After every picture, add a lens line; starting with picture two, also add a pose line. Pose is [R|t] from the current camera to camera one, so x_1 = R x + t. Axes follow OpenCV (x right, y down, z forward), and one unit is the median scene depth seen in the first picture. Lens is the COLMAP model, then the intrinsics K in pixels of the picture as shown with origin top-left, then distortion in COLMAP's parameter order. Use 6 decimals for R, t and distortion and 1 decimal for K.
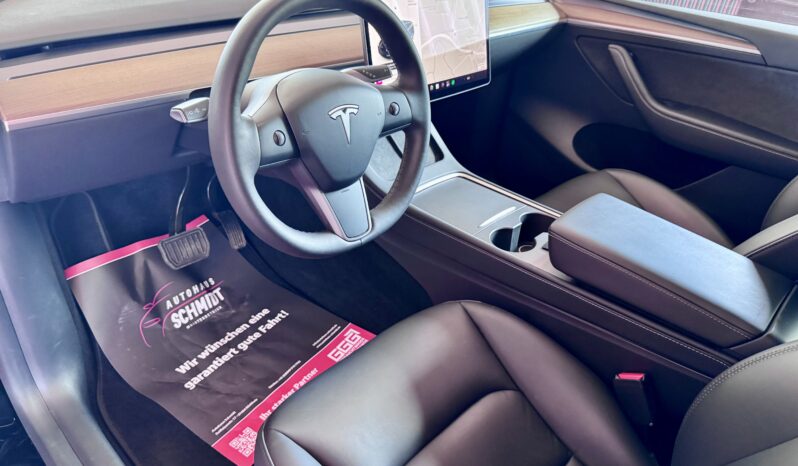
lens RADIAL K [[561.4, 0, 410.3], [0, 561.4, 231.8], [0, 0, 1]] dist [0.040723, -0.002885]
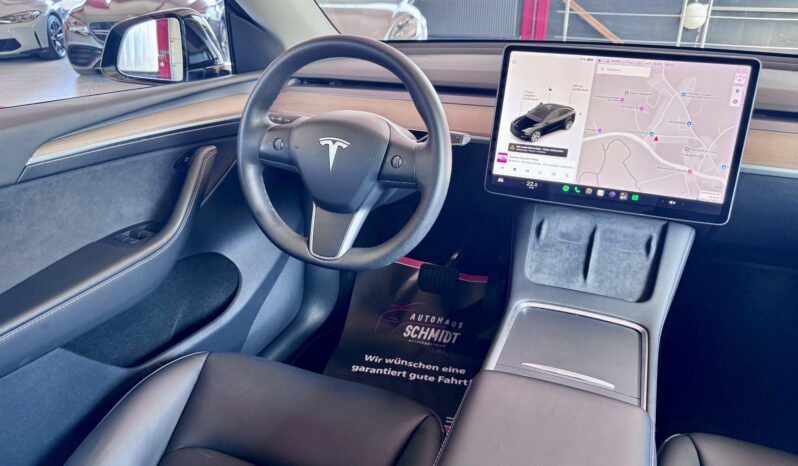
lens RADIAL K [[596.4, 0, 399.0], [0, 596.4, 233.0], [0, 0, 1]] dist [0.102619, -0.002549]
pose [[0.351189, 0.299626, -0.887068, 0.676941], [-0.480159, 0.870983, 0.104098, -0.152837], [0.803812, 0.389375, 0.449748, 0.389441]]
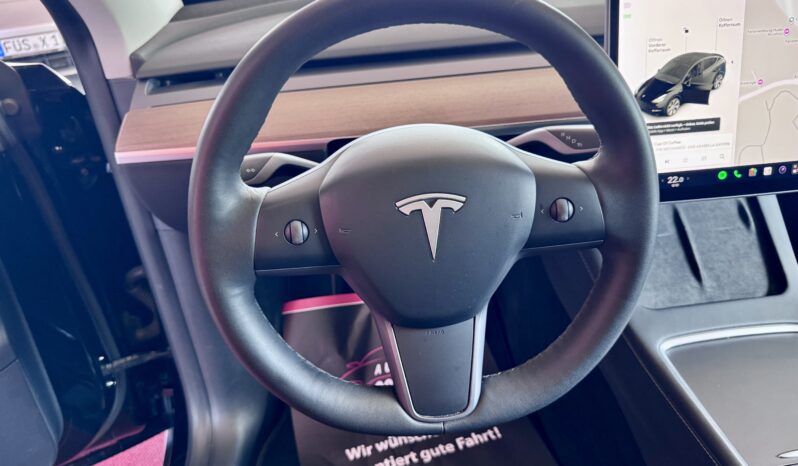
lens RADIAL K [[593.8, 0, 418.1], [0, 593.8, 231.2], [0, 0, 1]] dist [-0.006421, -0.003723]
pose [[0.753510, 0.209008, -0.623328, 0.153970], [-0.249785, 0.968037, 0.022641, -0.123436], [0.608136, 0.138638, 0.781633, 0.333498]]
